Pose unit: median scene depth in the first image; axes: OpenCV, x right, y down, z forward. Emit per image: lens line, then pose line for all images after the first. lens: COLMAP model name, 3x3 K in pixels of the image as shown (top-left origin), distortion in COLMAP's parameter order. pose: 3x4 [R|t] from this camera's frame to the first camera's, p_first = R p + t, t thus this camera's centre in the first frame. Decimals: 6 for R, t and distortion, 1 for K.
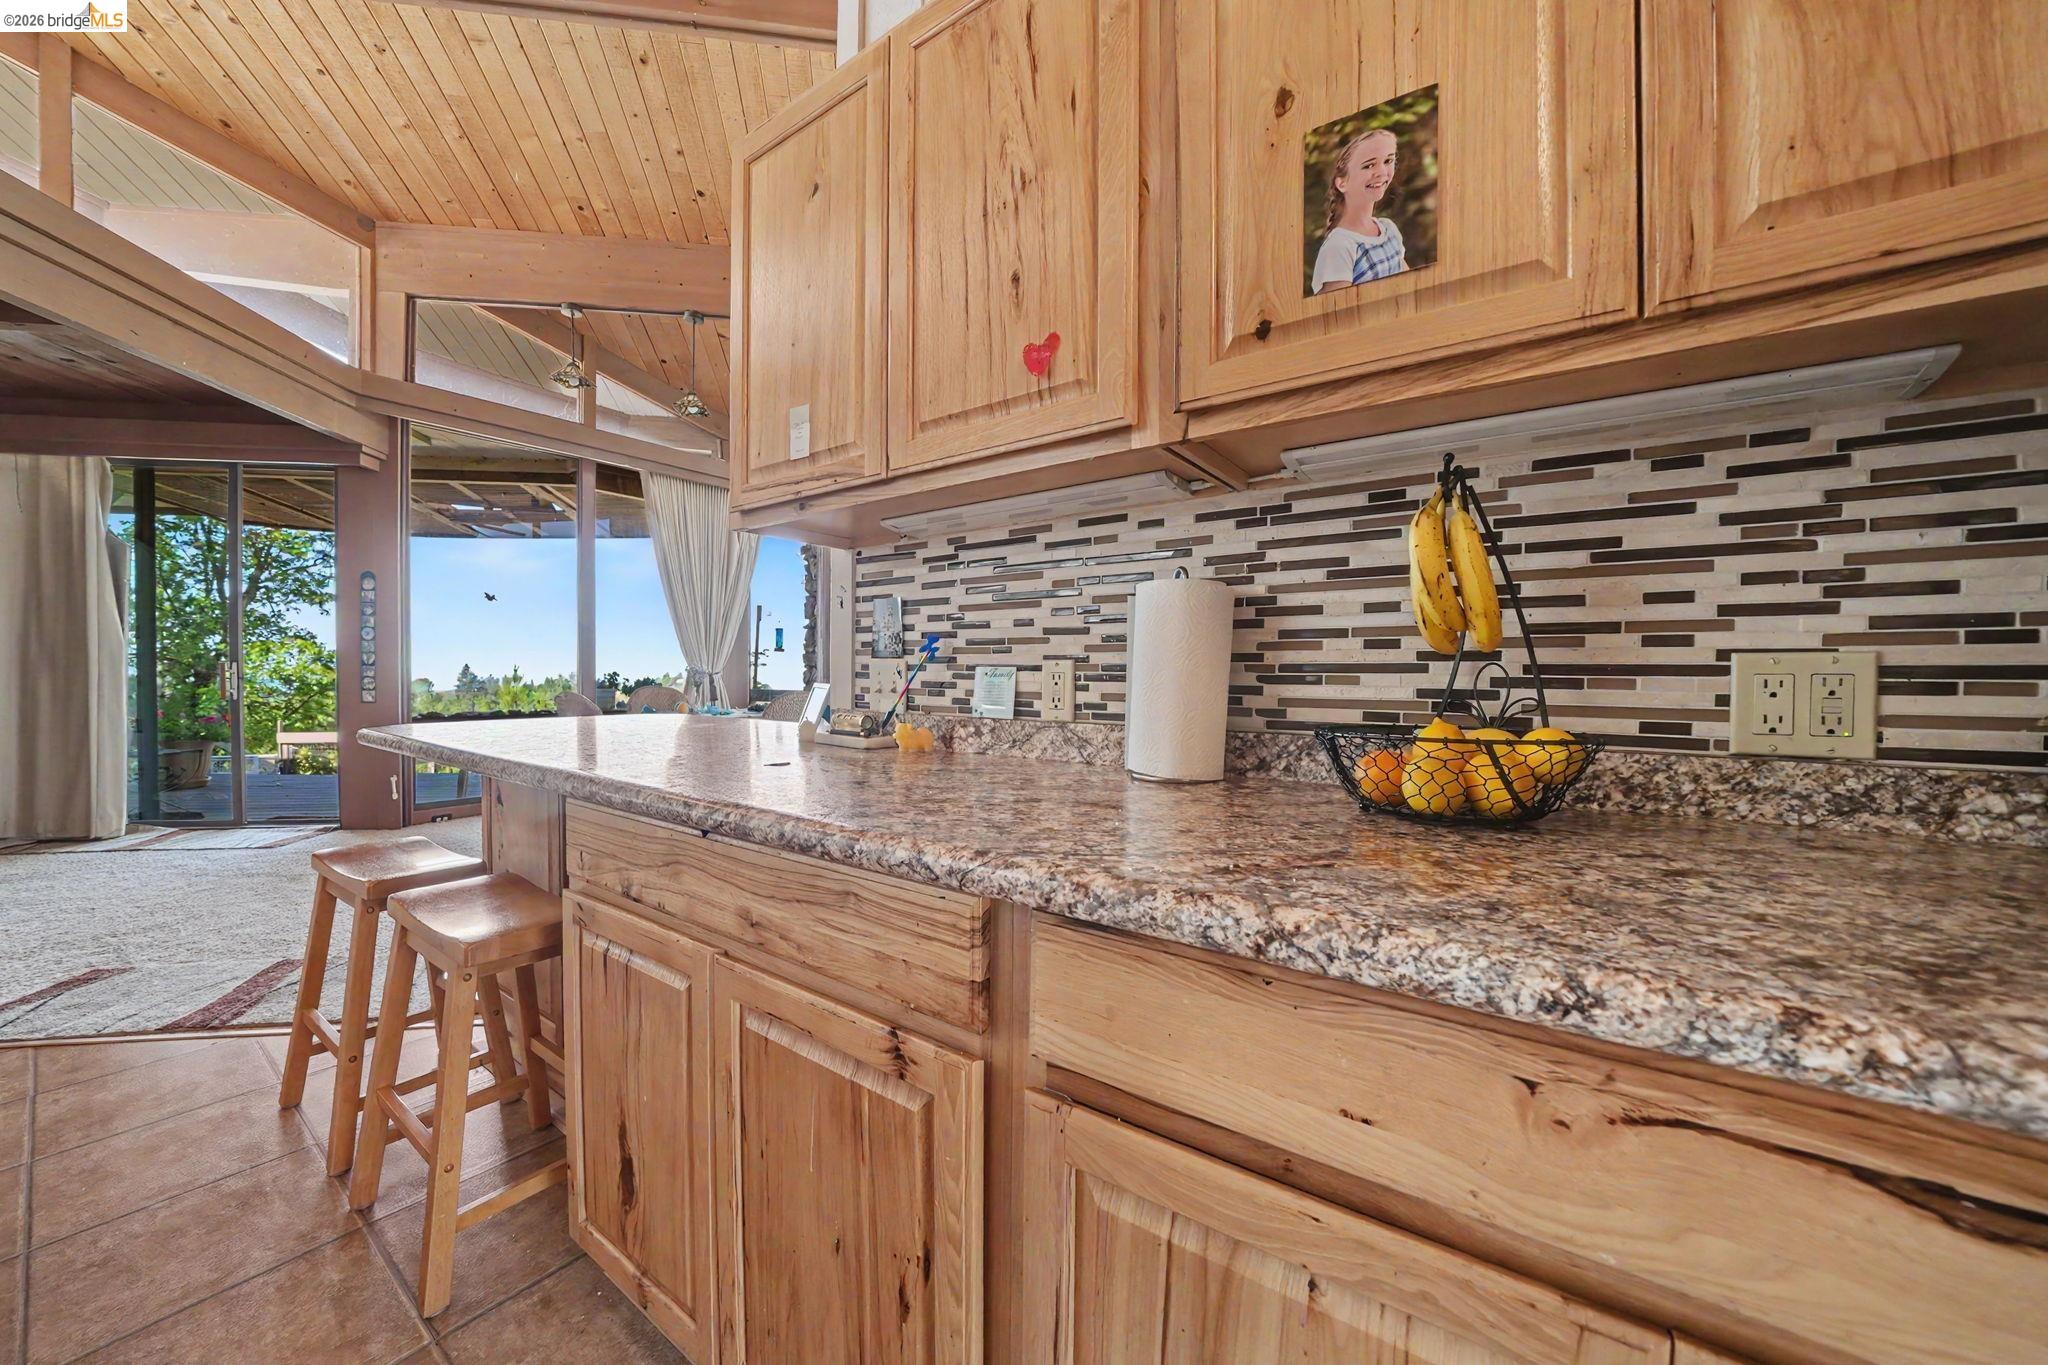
lens RADIAL K [[730.1, 0, 1010.1], [0, 730.1, 688.9], [0, 0, 1]] dist [-0.024066, 0.002140]
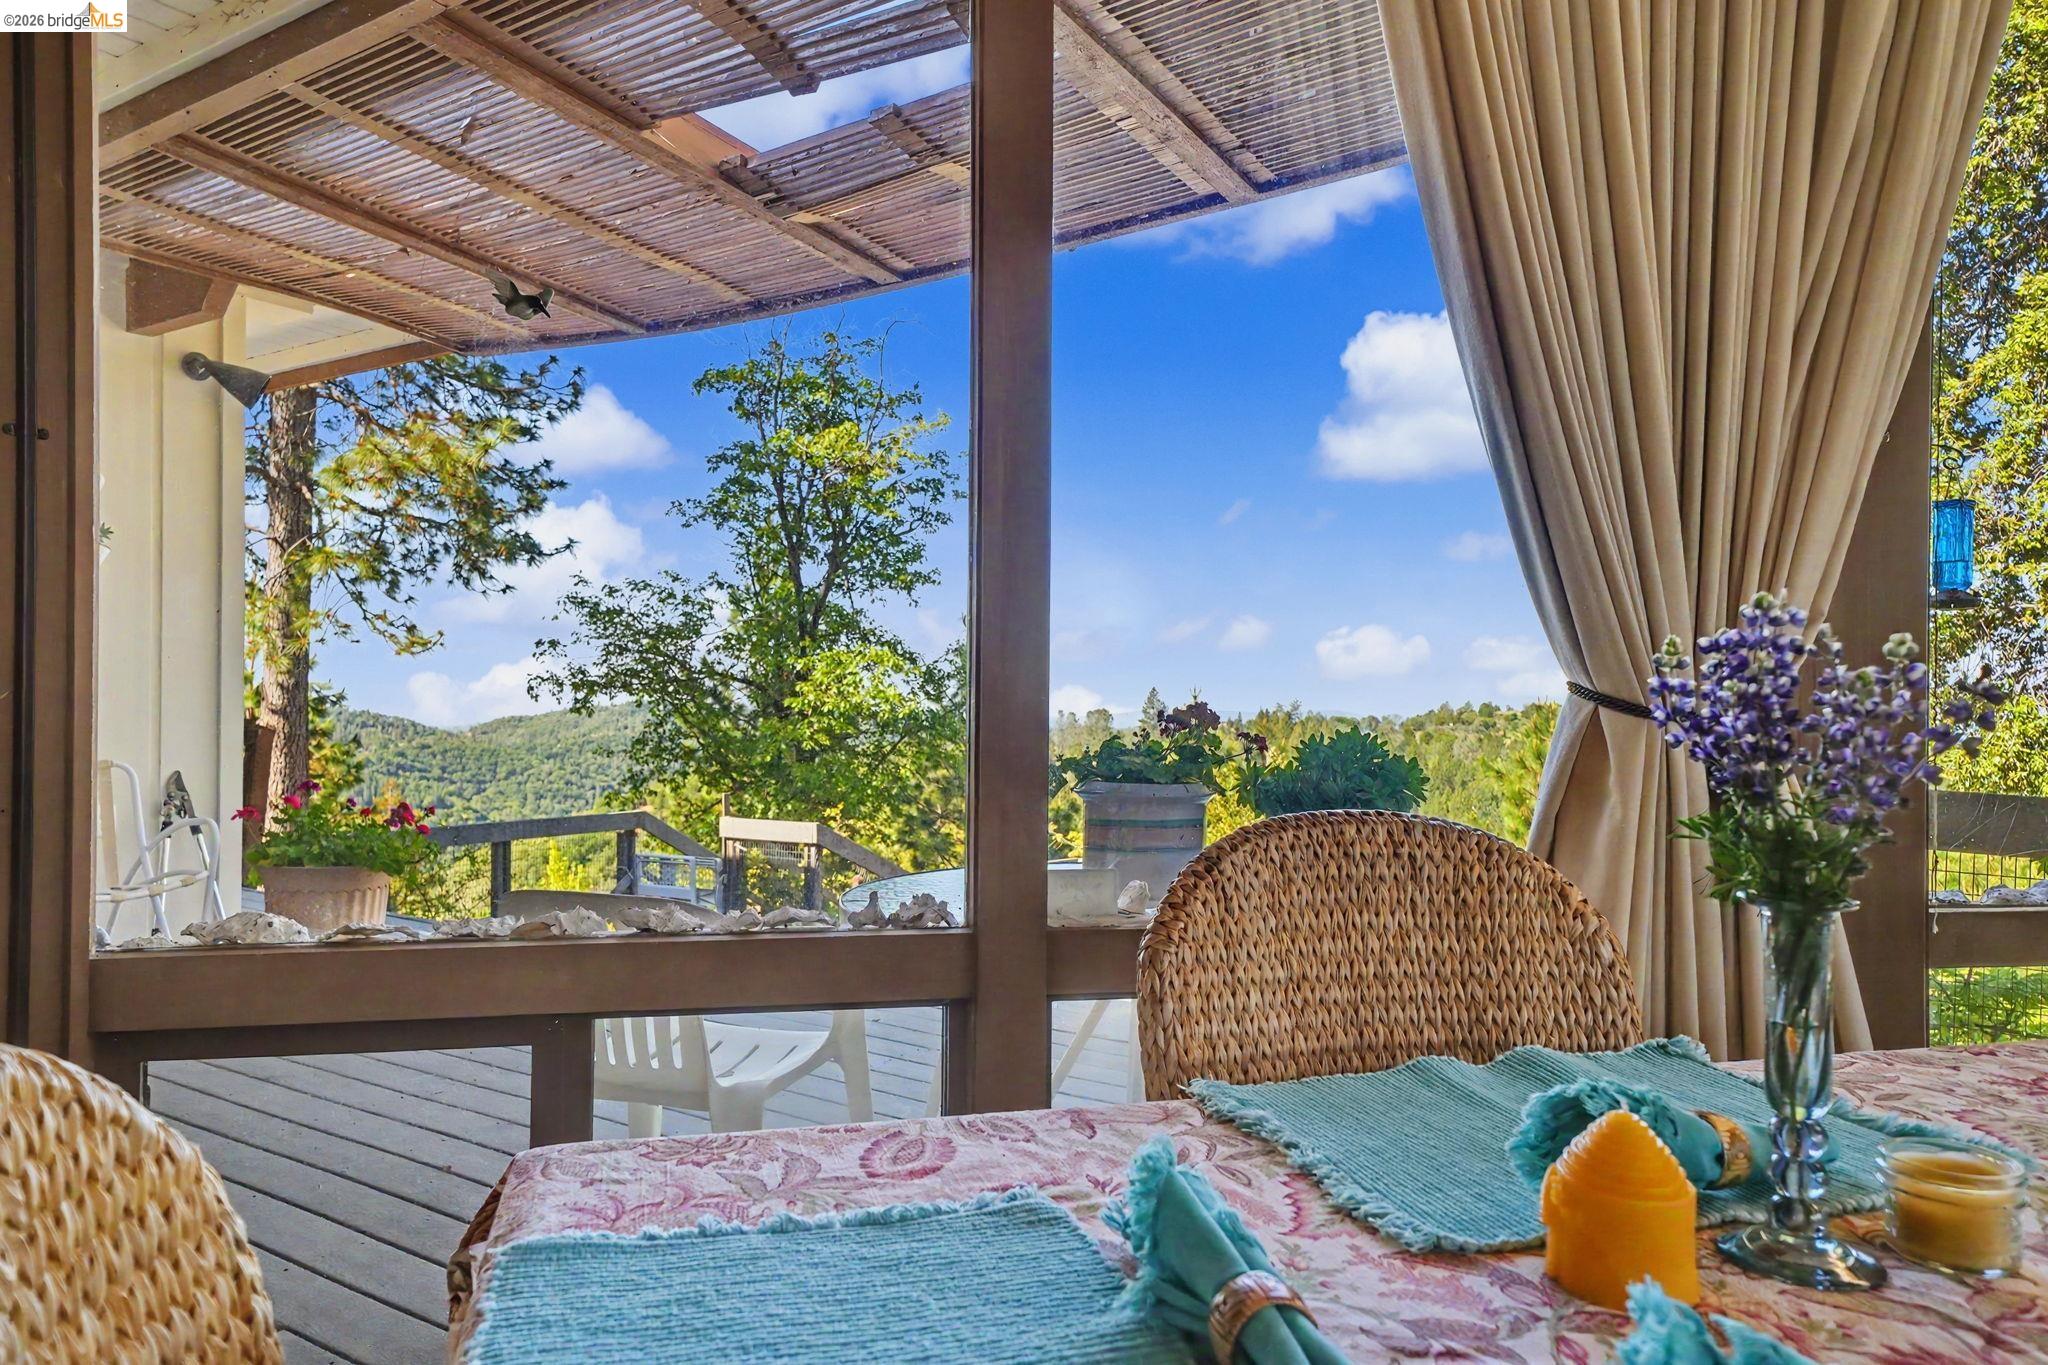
lens RADIAL K [[1346.4, 0, 1012.4], [0, 1346.4, 694.3], [0, 0, 1]] dist [0.025731, 0.003938]
pose [[0.728261, -0.001234, -0.685299, -0.355067], [-0.018136, 0.999613, -0.021073, -0.019314], [0.685060, 0.027775, 0.727957, 0.759000]]
